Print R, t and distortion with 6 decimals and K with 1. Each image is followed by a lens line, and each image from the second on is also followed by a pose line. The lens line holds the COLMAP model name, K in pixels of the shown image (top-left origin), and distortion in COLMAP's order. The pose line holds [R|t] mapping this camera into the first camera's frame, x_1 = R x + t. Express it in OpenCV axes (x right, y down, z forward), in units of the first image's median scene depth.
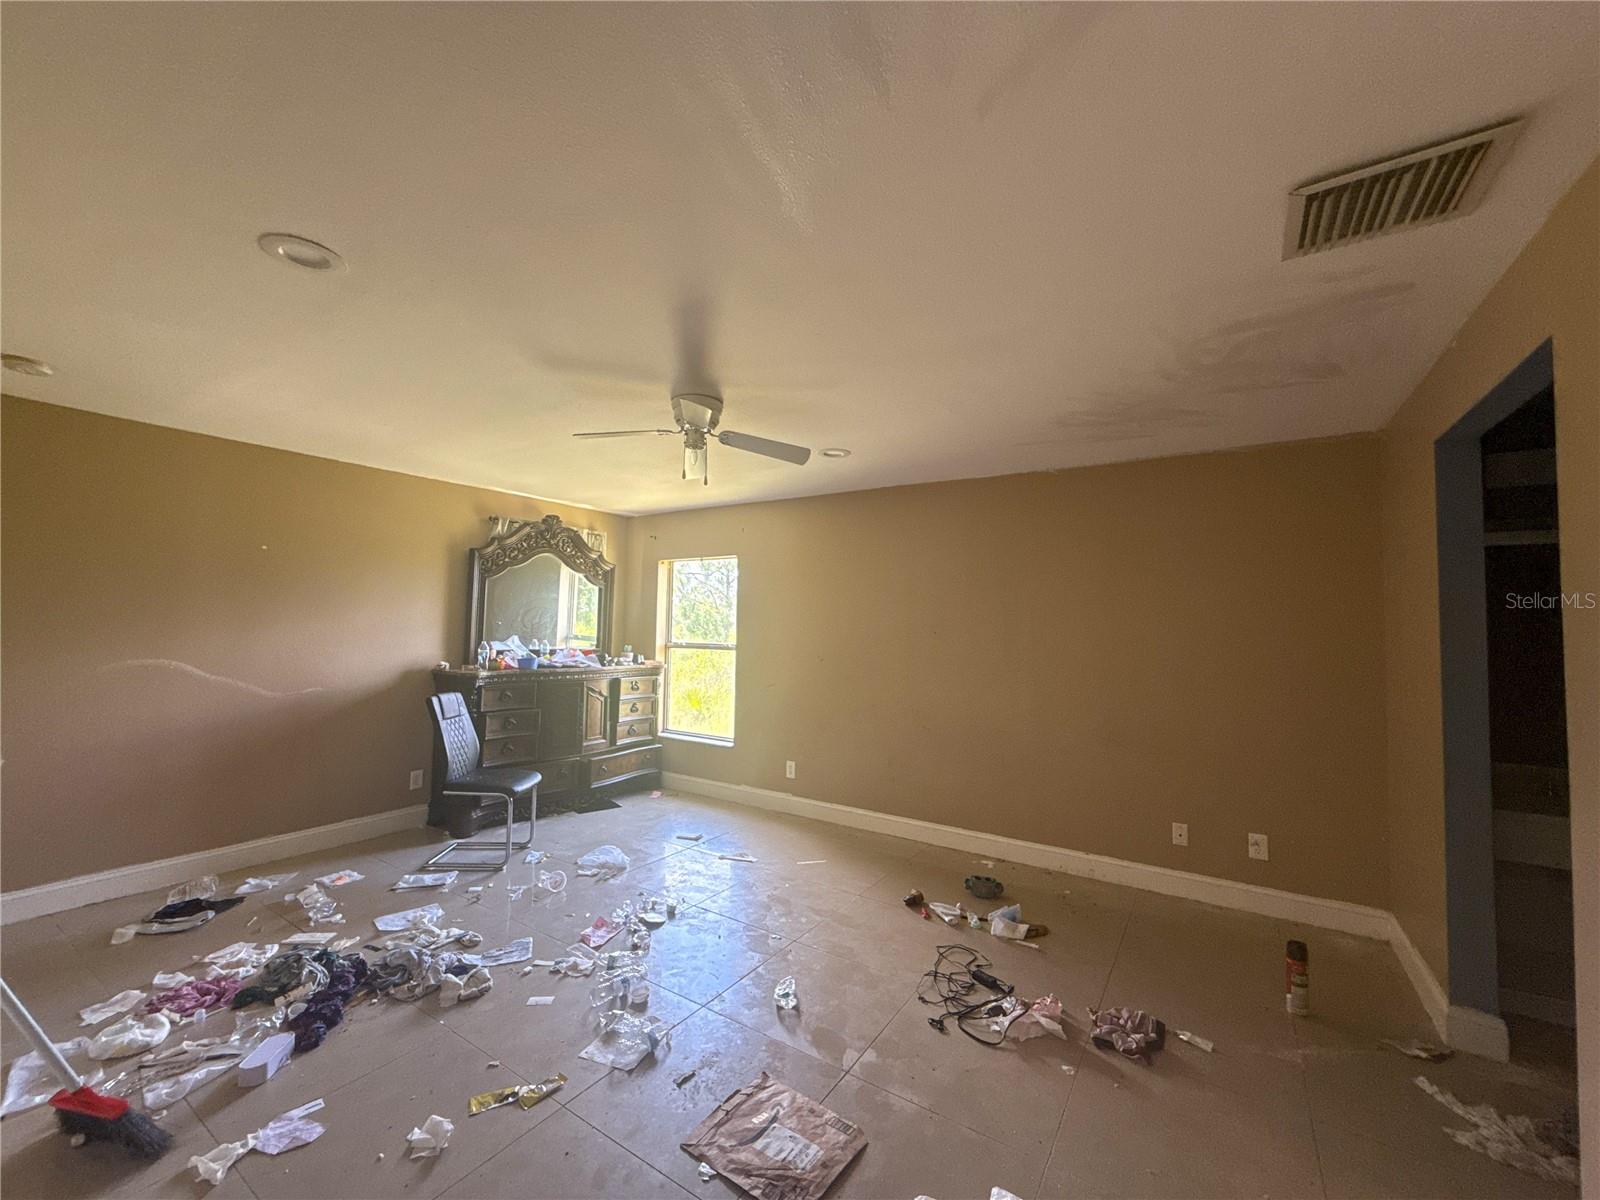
lens RADIAL K [[642.2, 0, 803.5], [0, 642.2, 595.8], [0, 0, 1]] dist [0.001379, -0.000109]
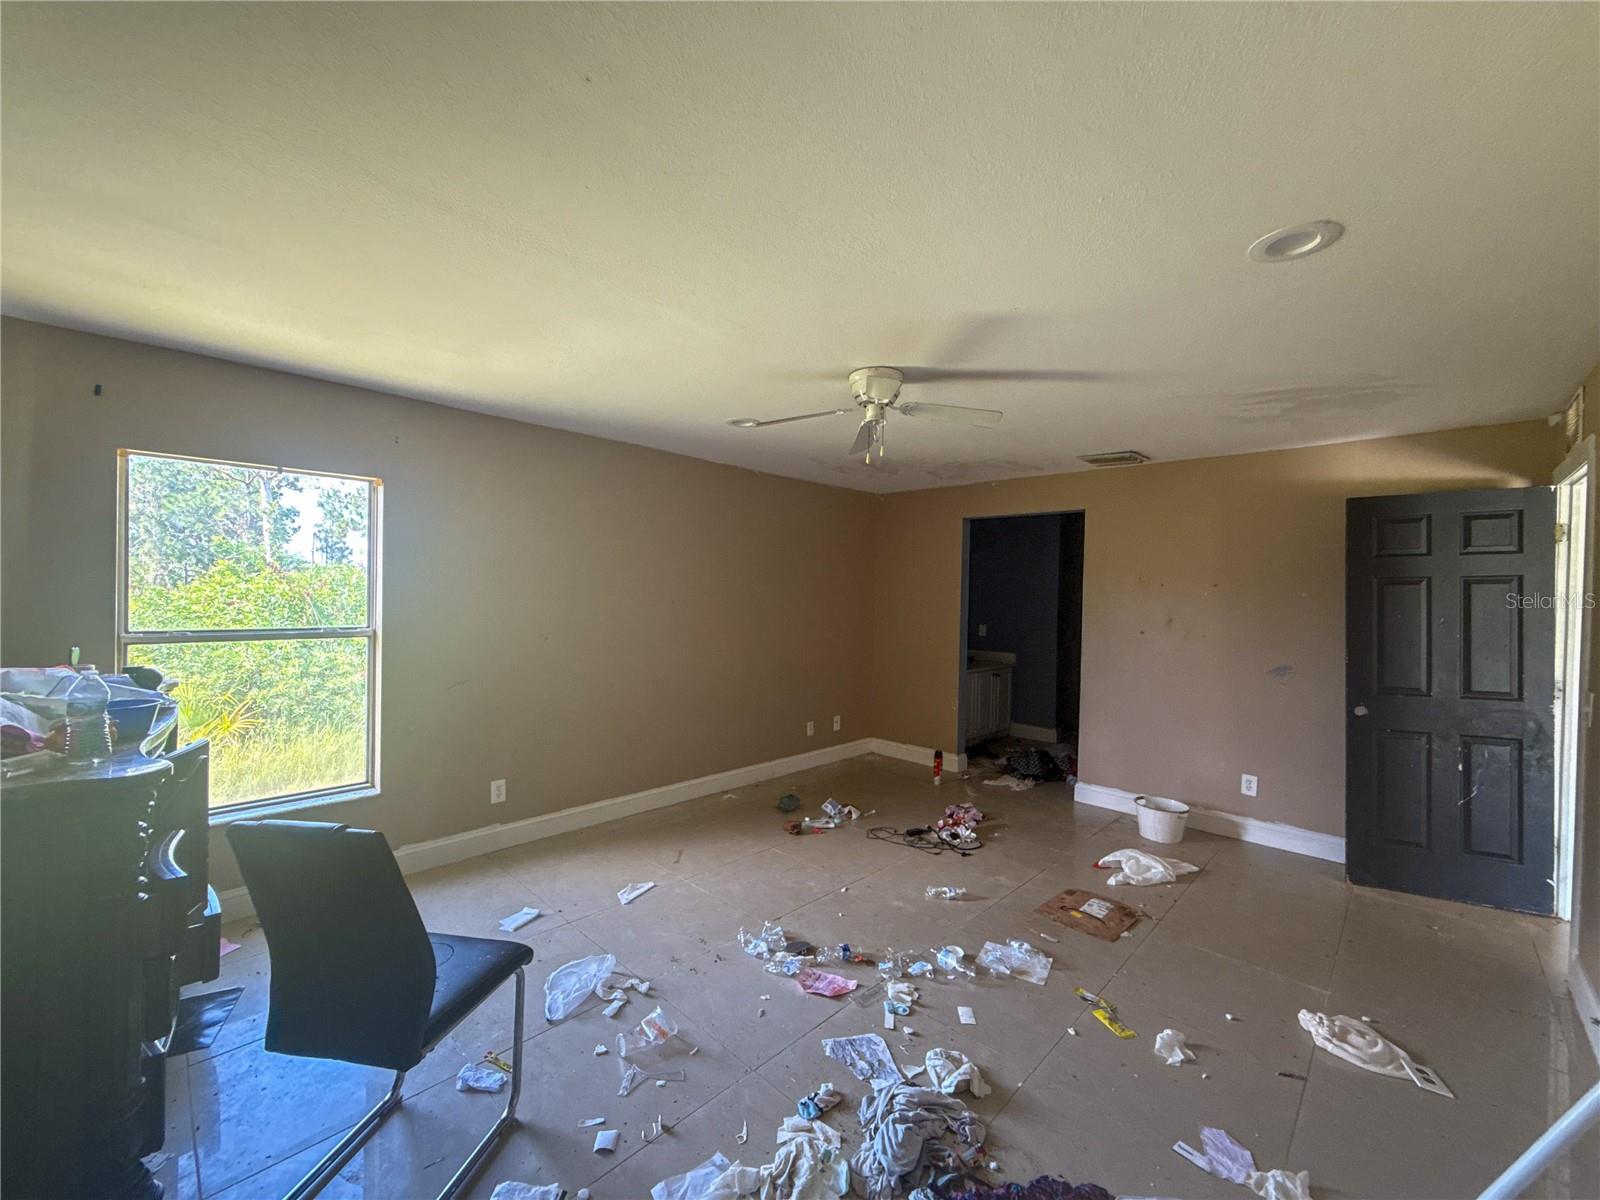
lens RADIAL K [[642.2, 0, 800.3], [0, 642.2, 595.1], [0, 0, 1]] dist [0.001379, -0.000109]
pose [[0.188782, -0.018735, 0.981840, -0.968177], [-0.067746, 0.997188, 0.032054, 0.001699], [-0.979679, -0.072567, 0.186982, 0.784732]]
